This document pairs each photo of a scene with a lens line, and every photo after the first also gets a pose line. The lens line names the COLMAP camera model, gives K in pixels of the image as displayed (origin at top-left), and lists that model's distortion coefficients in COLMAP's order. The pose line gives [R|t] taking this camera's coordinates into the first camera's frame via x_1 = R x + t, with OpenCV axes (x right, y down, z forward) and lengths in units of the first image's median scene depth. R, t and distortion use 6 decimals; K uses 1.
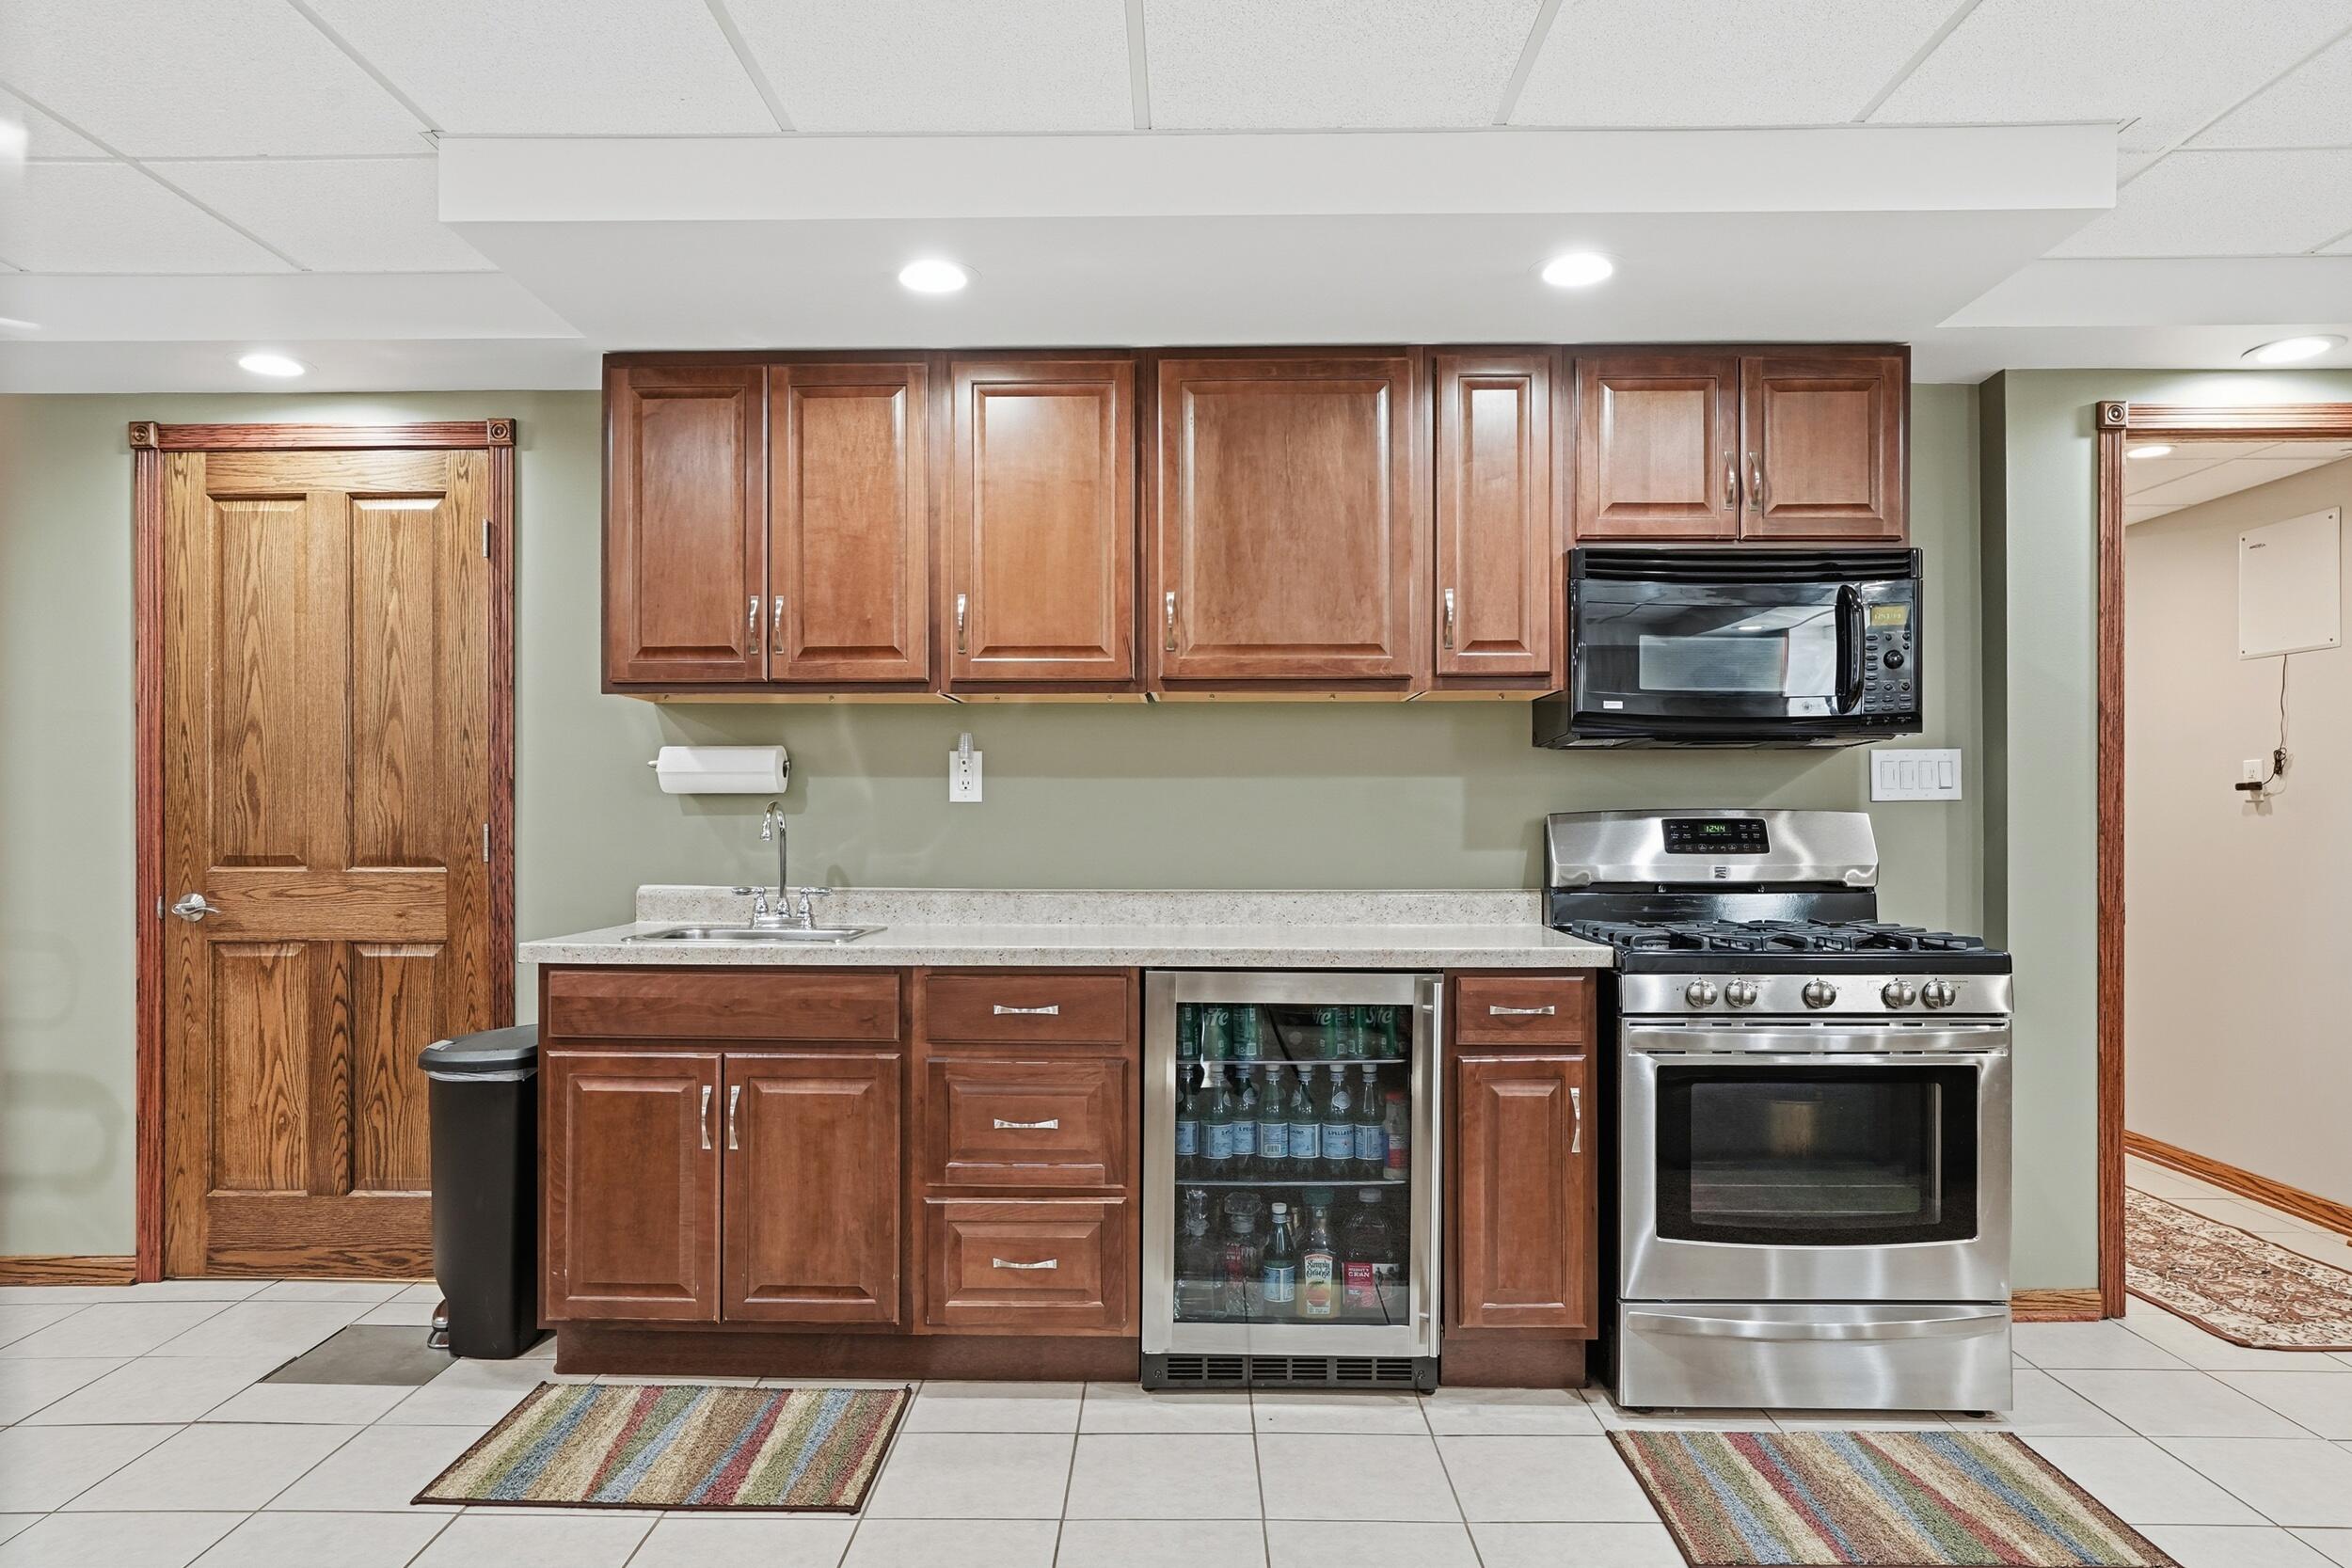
lens RADIAL K [[1512.2, 0, 1169.0], [0, 1512.2, 814.2], [0, 0, 1]] dist [-0.015930, 0.002817]
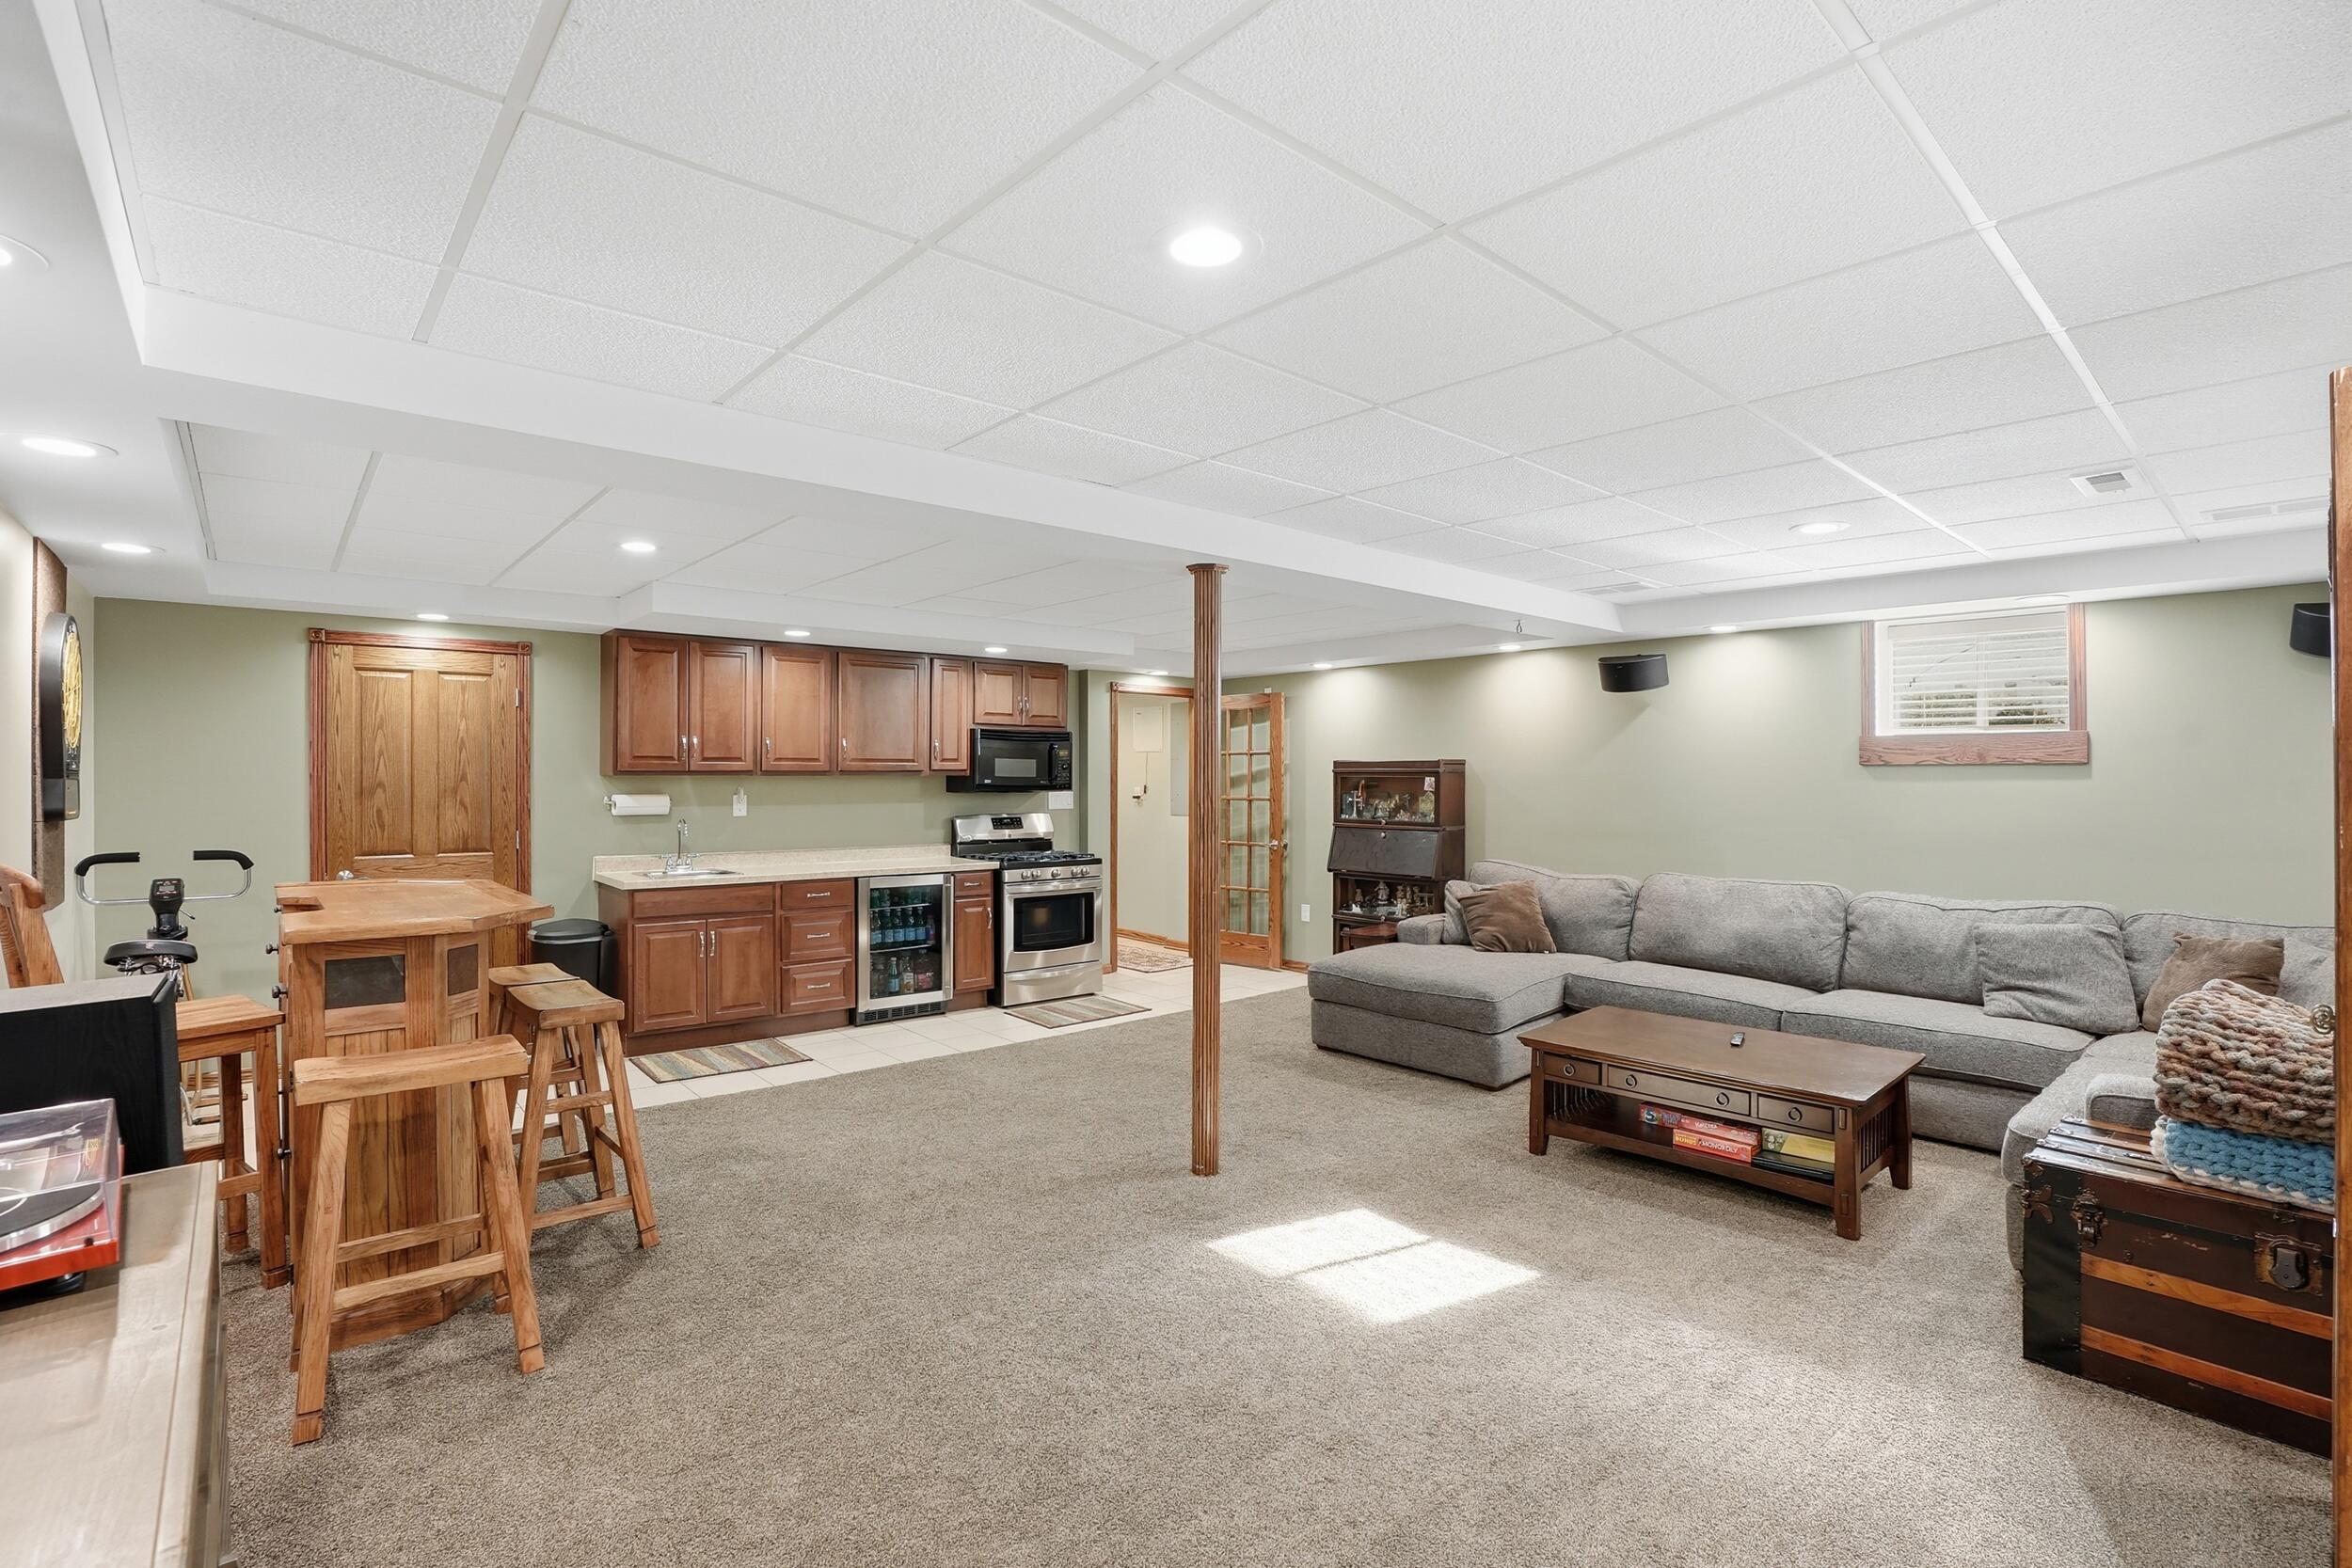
lens RADIAL K [[1086.7, 0, 1177.1], [0, 1086.7, 778.8], [0, 0, 1]] dist [-0.018116, 0.002346]
pose [[0.745297, 0.002170, 0.666729, -0.846123], [-0.007225, 0.999962, 0.004822, -0.088978], [-0.666693, -0.008411, 0.745285, -0.838259]]
